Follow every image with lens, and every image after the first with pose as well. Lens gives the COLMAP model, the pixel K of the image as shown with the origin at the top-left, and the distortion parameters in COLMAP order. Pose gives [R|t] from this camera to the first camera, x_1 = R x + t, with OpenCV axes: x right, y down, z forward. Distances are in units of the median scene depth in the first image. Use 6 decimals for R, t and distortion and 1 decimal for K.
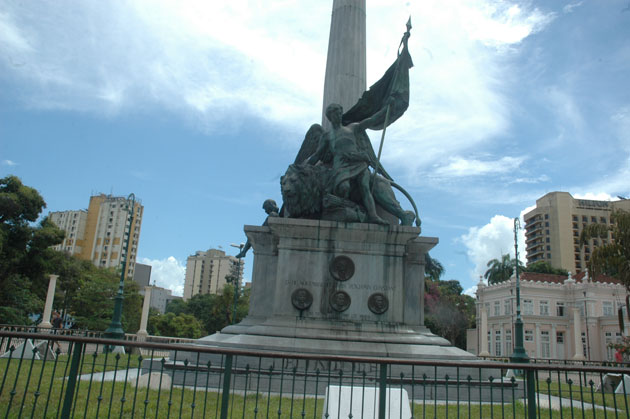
lens RADIAL K [[517.6, 0, 315.0], [0, 517.6, 209.5], [0, 0, 1]] dist [-0.091472, 0.008232]
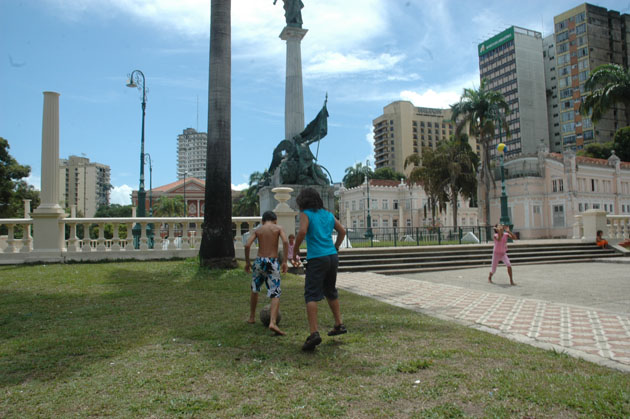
lens RADIAL K [[517.6, 0, 315.0], [0, 517.6, 209.5], [0, 0, 1]] dist [-0.091472, 0.008232]
pose [[0.961492, -0.059067, 0.268411, -0.551783], [0.004692, 0.980017, 0.198858, -0.337146], [-0.274793, -0.189941, 0.942556, -1.360396]]
